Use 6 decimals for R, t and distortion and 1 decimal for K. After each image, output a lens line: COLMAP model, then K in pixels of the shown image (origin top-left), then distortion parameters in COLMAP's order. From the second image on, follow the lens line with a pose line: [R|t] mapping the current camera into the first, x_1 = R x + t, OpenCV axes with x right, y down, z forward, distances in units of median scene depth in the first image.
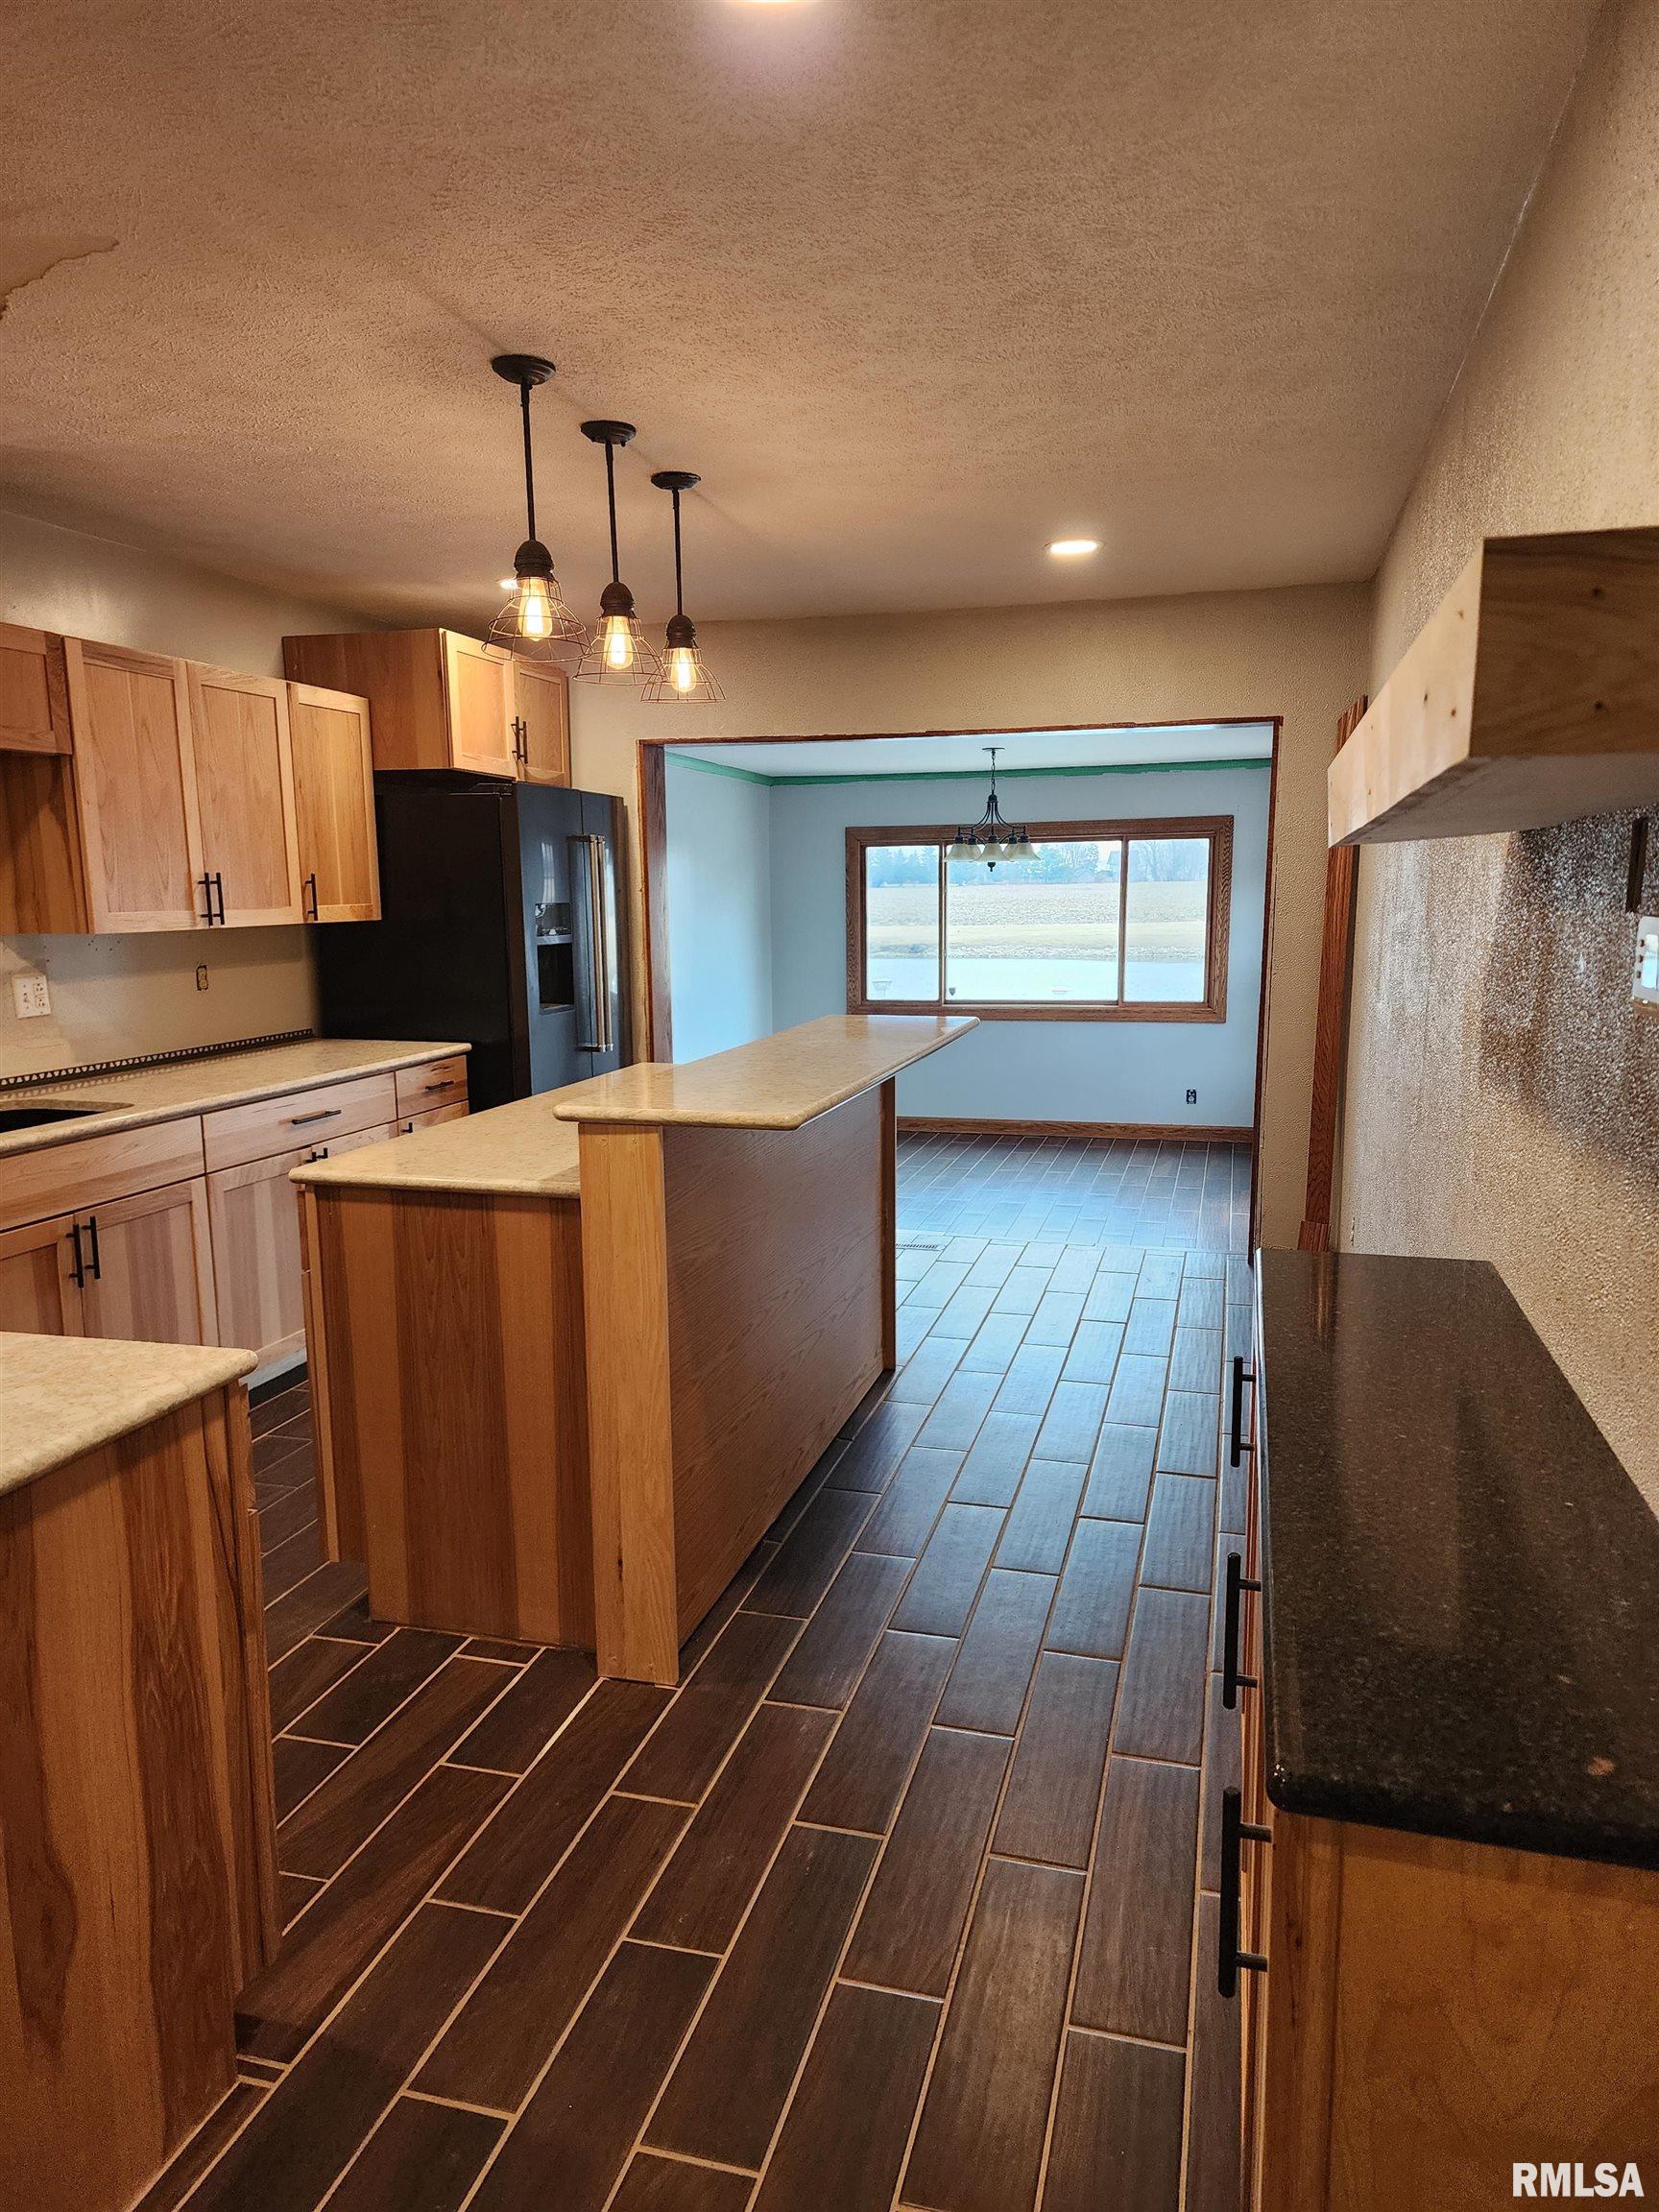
lens RADIAL K [[1456.1, 0, 827.5], [0, 1456.1, 1116.2], [0, 0, 1]] dist [0.050278, -0.021282]
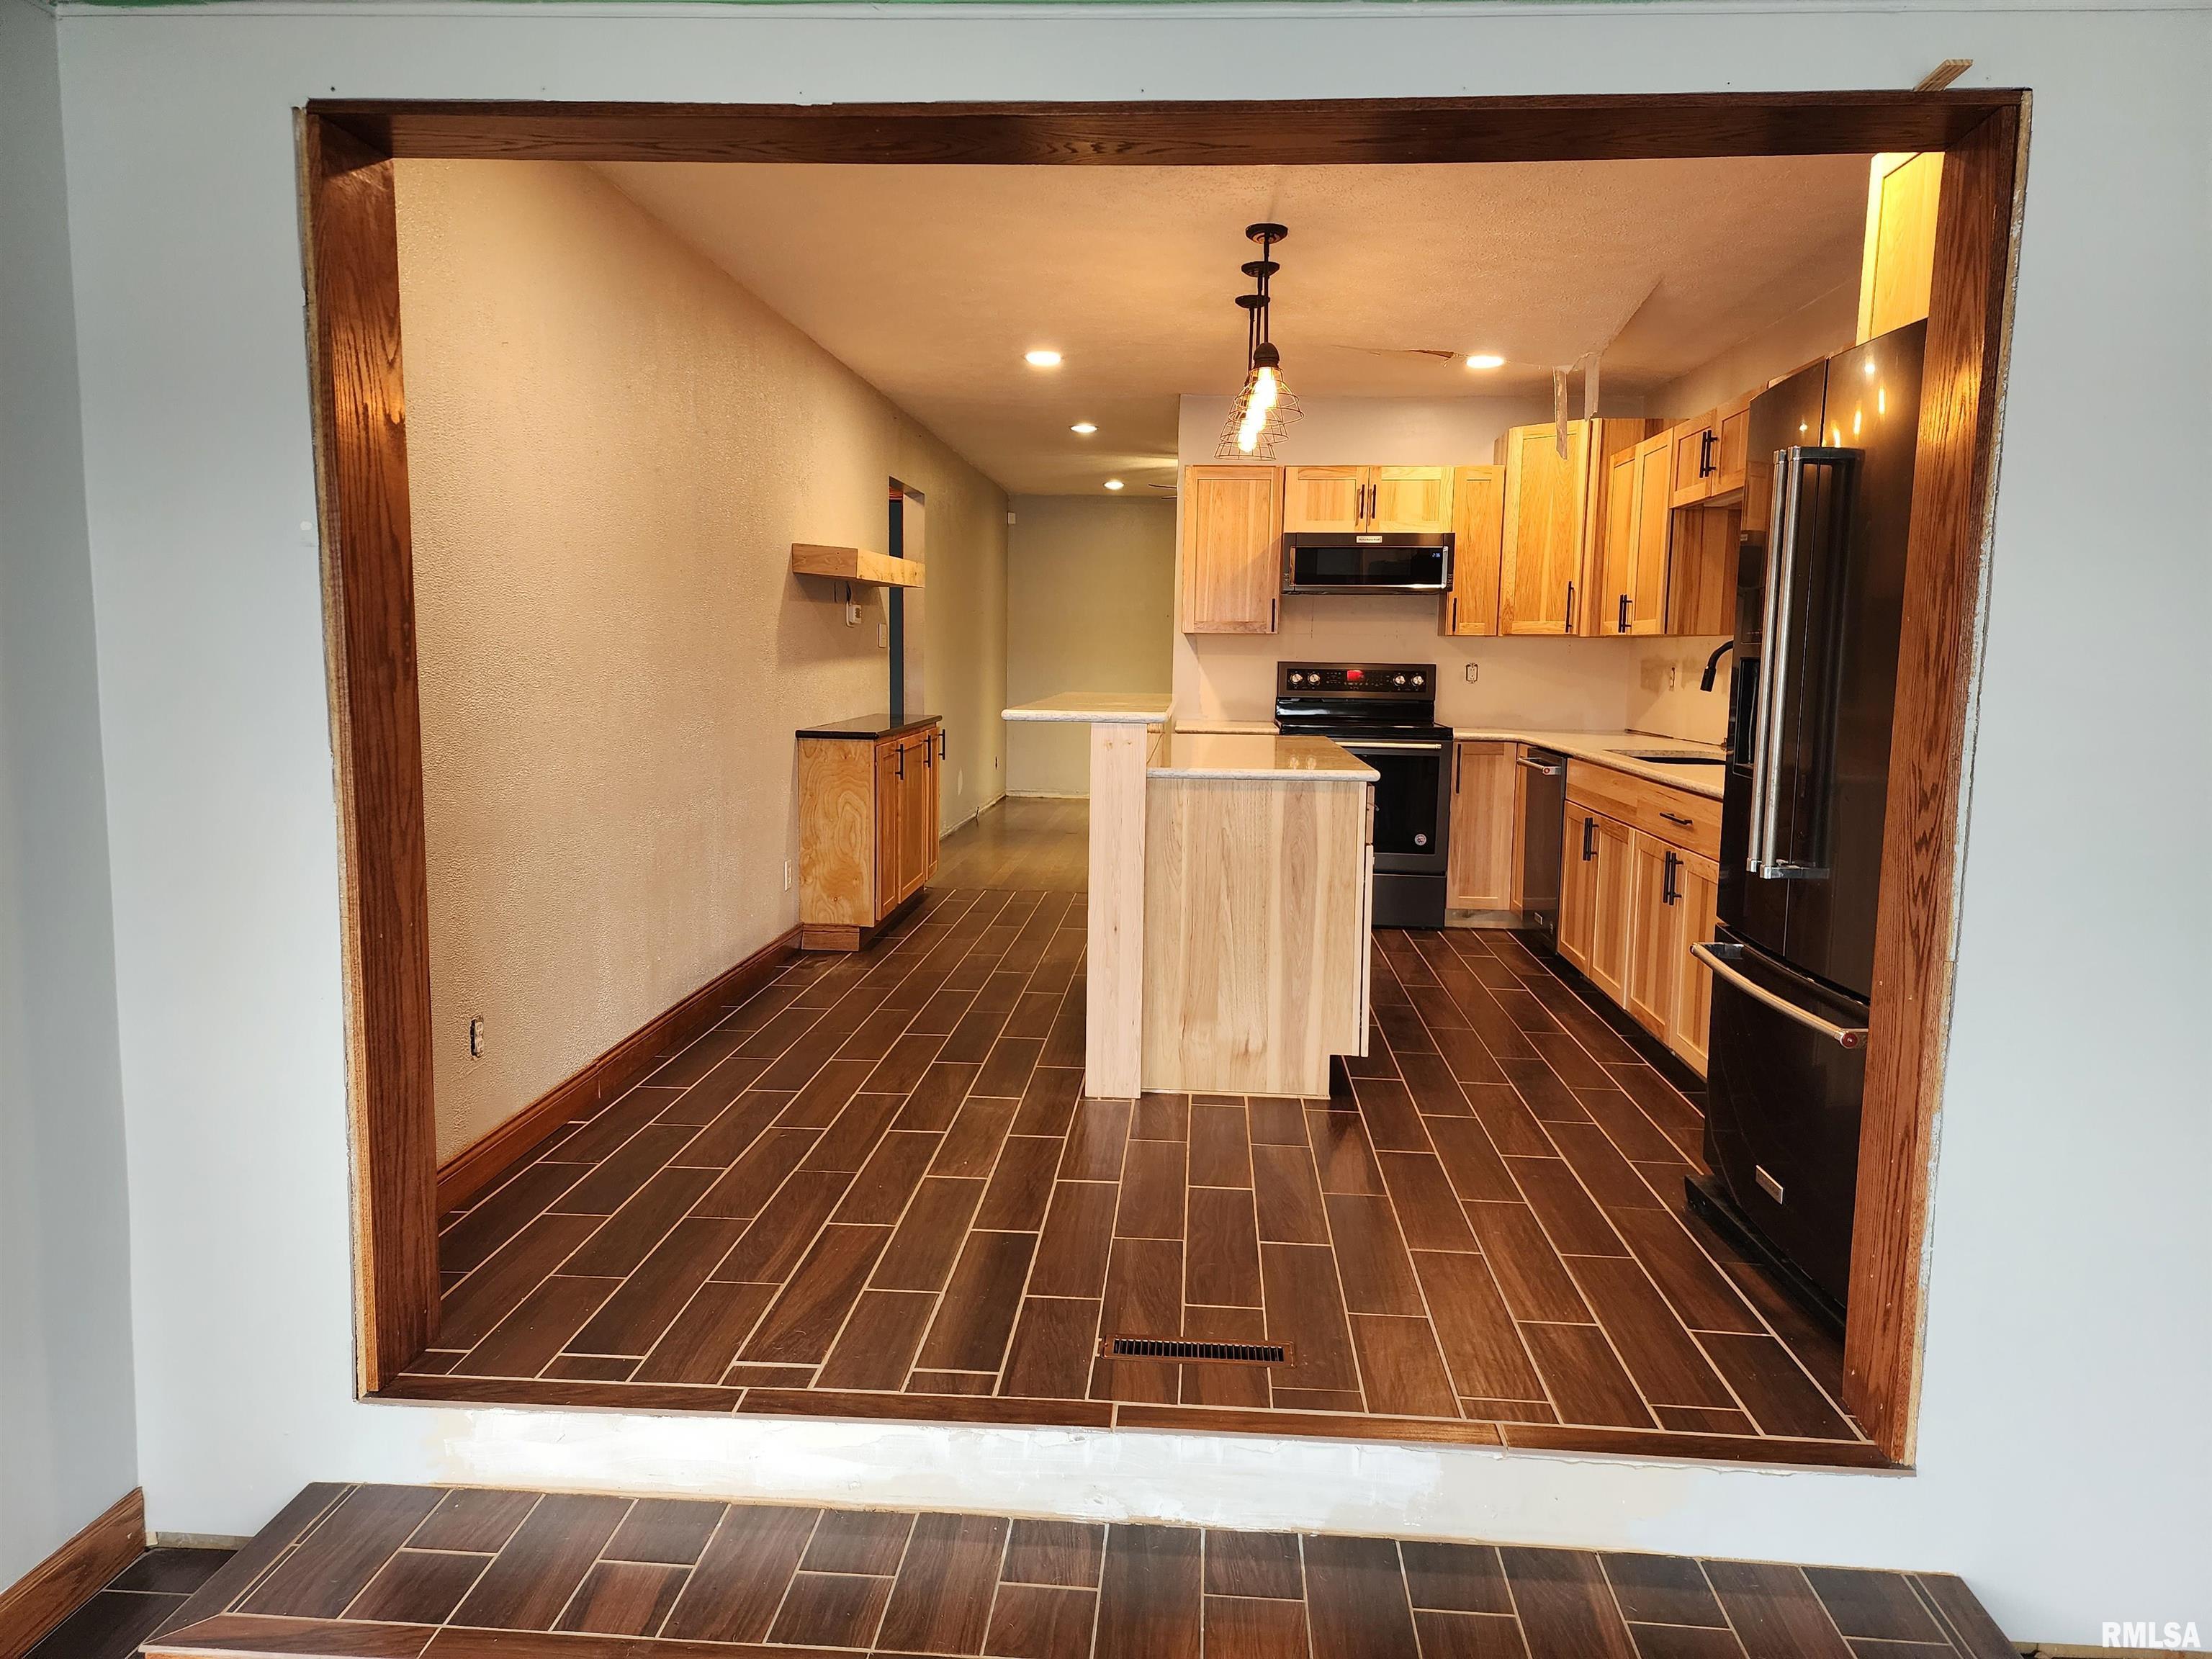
lens RADIAL K [[1456.1, 0, 1098.1], [0, 1456.1, 831.8], [0, 0, 1]] dist [0.050278, -0.021282]
pose [[-0.977643, 0.016950, -0.209589, 0.107298], [-0.042791, 0.959852, 0.277225, -0.112813], [0.205874, 0.279996, -0.937667, 0.841878]]
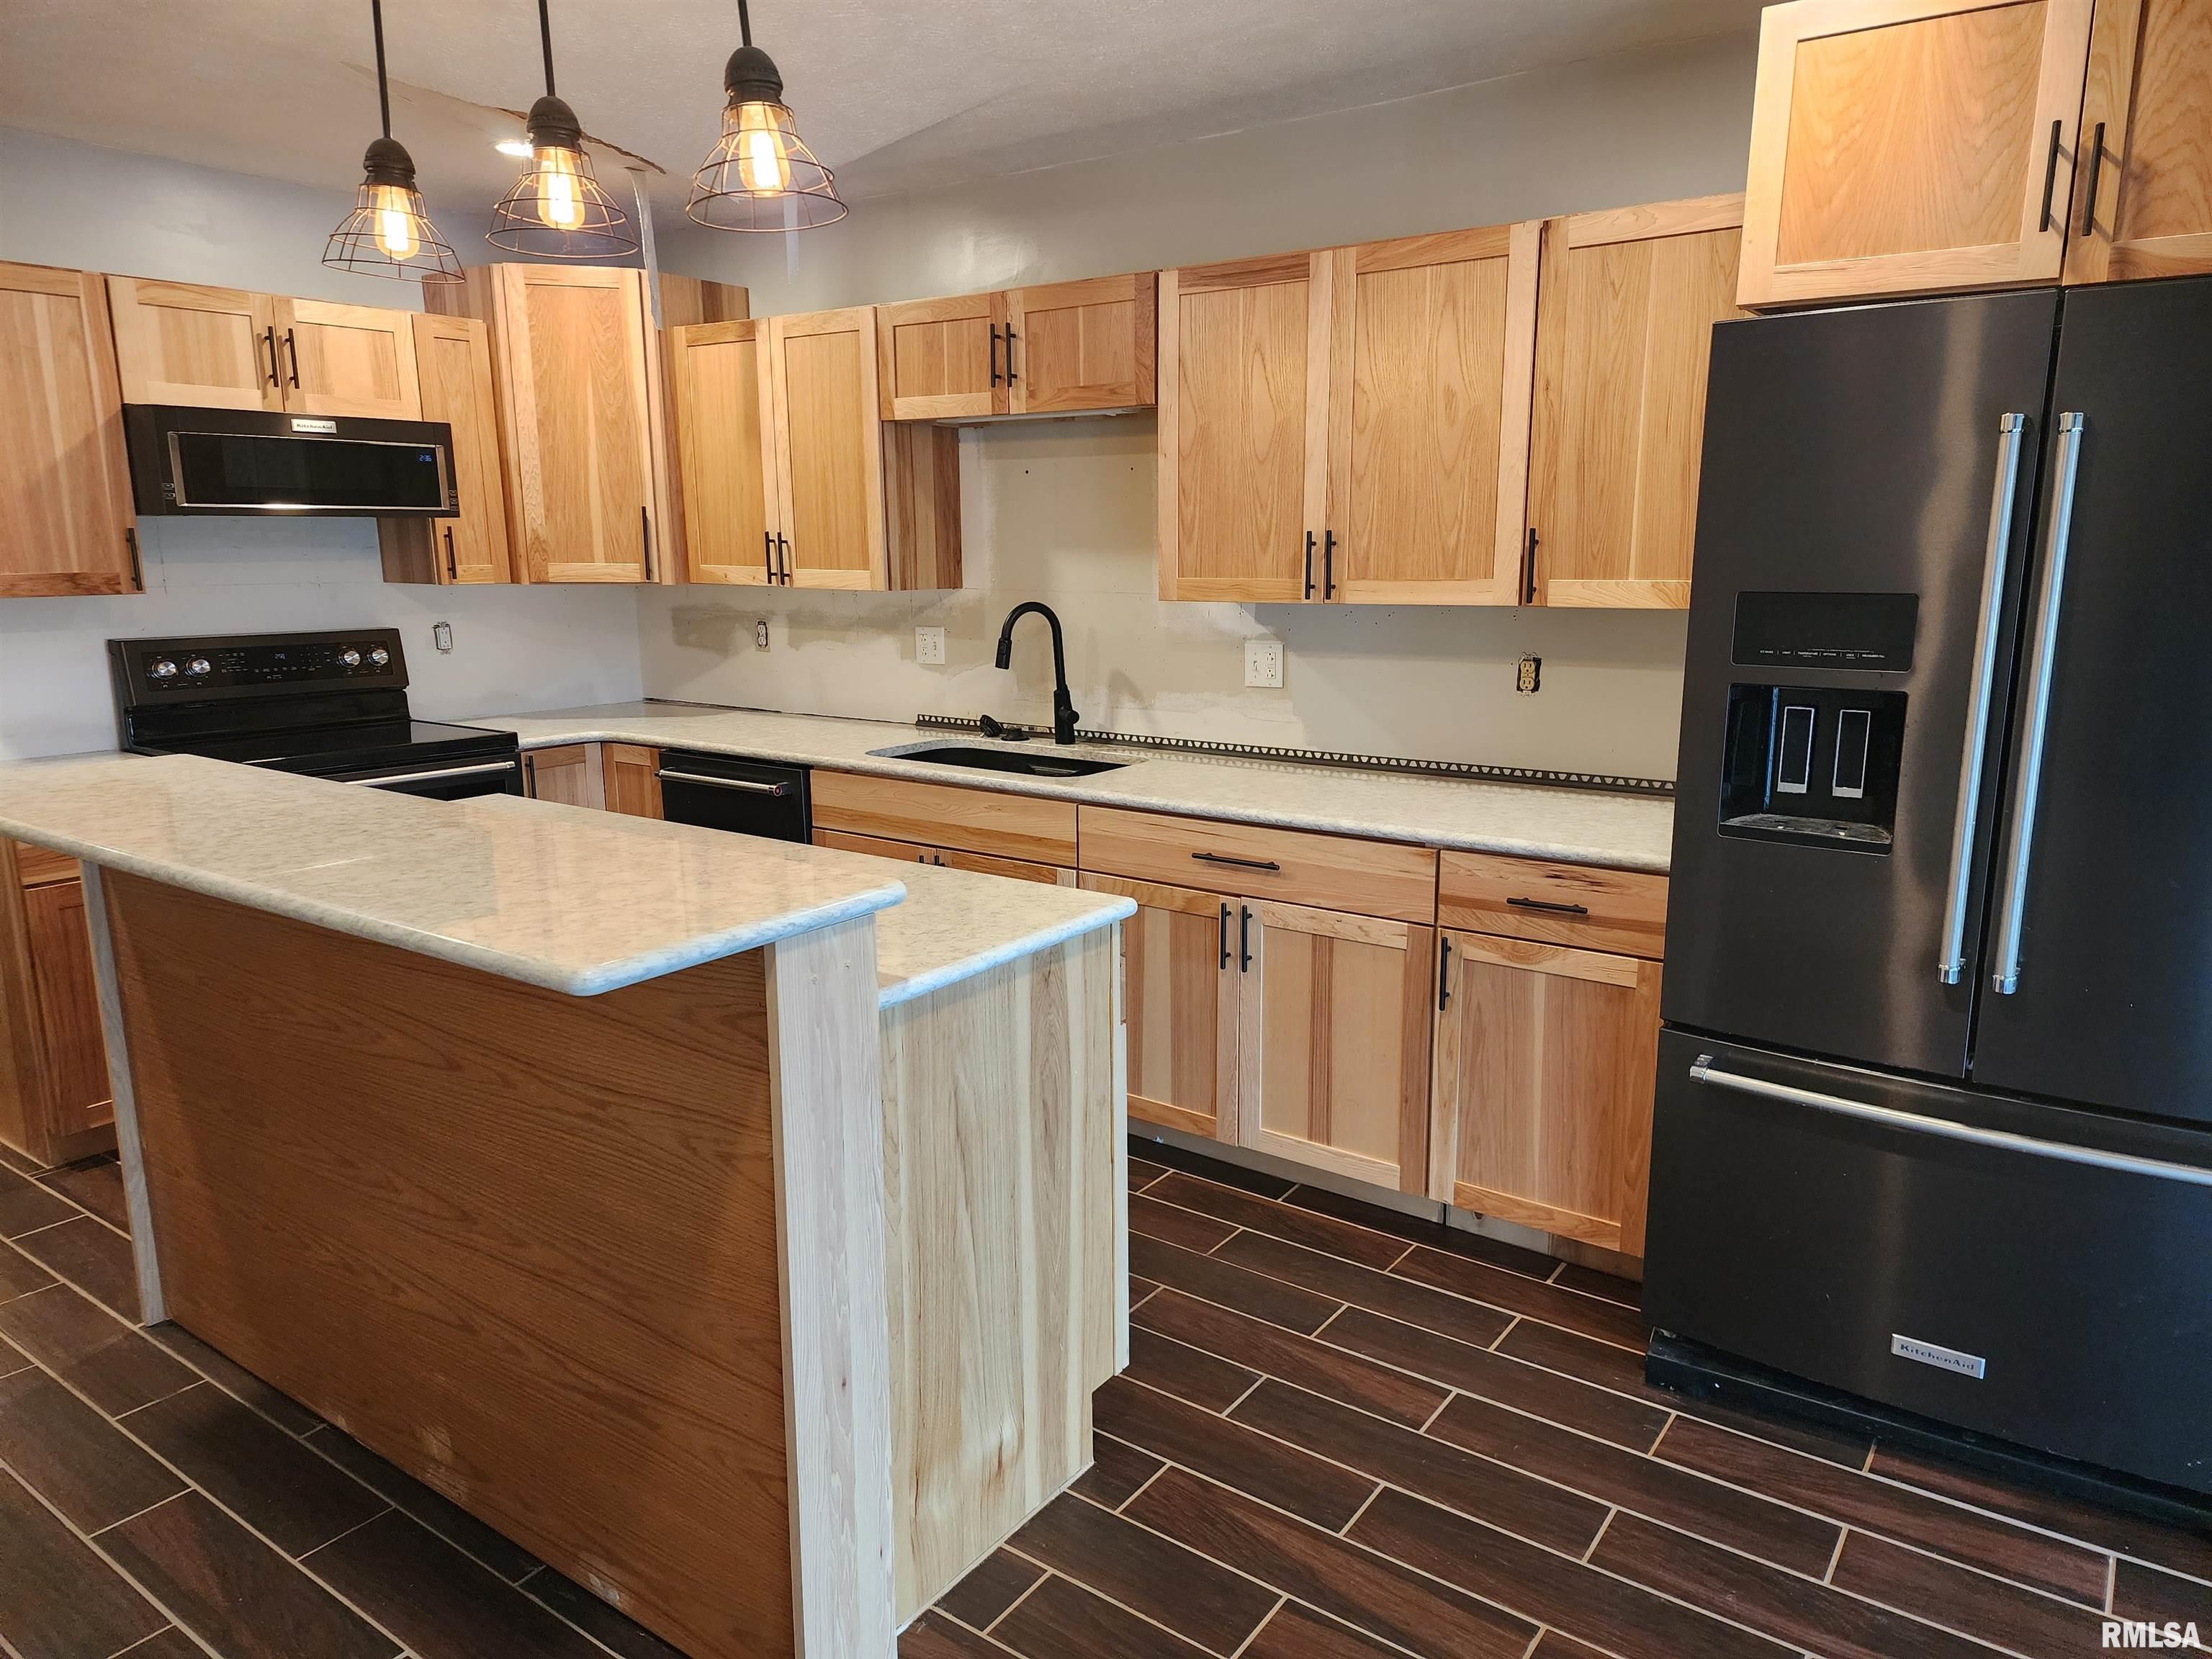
lens RADIAL K [[1456.1, 0, 1114.7], [0, 1456.1, 835.4], [0, 0, 1]] dist [0.050278, -0.021282]
pose [[-0.328034, 0.196519, -0.923999, 0.161788], [-0.145878, 0.955852, 0.255083, -0.087578], [0.933335, 0.218467, -0.284884, 0.523753]]
